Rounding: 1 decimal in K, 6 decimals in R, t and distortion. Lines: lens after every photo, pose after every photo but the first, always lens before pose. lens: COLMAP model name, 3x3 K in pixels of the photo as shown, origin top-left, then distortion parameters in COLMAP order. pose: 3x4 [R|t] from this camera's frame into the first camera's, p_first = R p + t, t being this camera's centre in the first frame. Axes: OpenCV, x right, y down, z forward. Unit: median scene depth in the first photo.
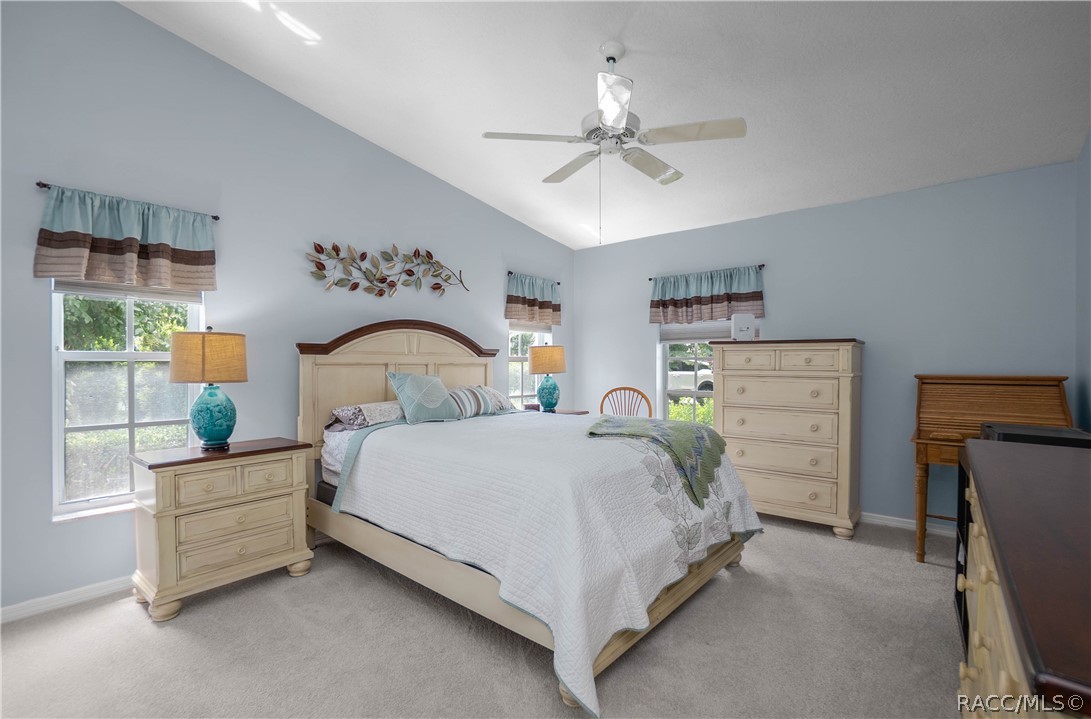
lens RADIAL K [[499.1, 0, 517.5], [0, 499.1, 372.8], [0, 0, 1]] dist [-0.025787, 0.001327]
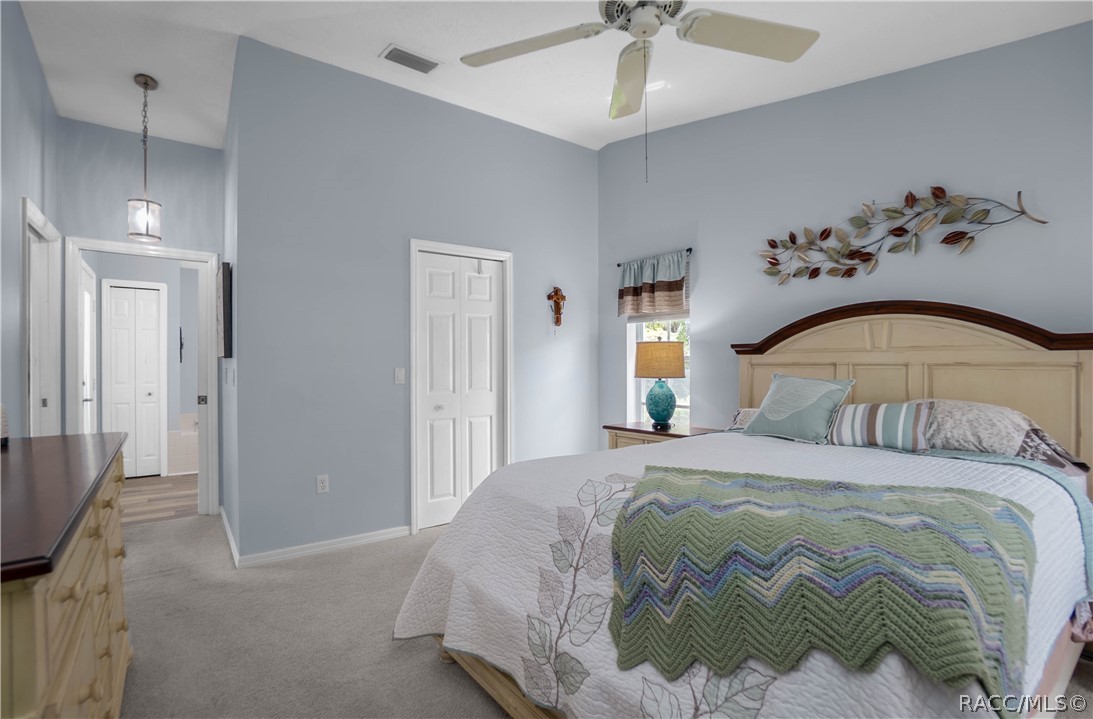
lens RADIAL K [[500.0, 0, 546.7], [0, 500.0, 361.4], [0, 0, 1]] dist [-0.025787, 0.001327]
pose [[-0.160034, -0.004633, -0.987101, 0.586178], [-0.012031, 0.999924, -0.002743, -0.013433], [0.987038, 0.011437, -0.160077, 0.682008]]
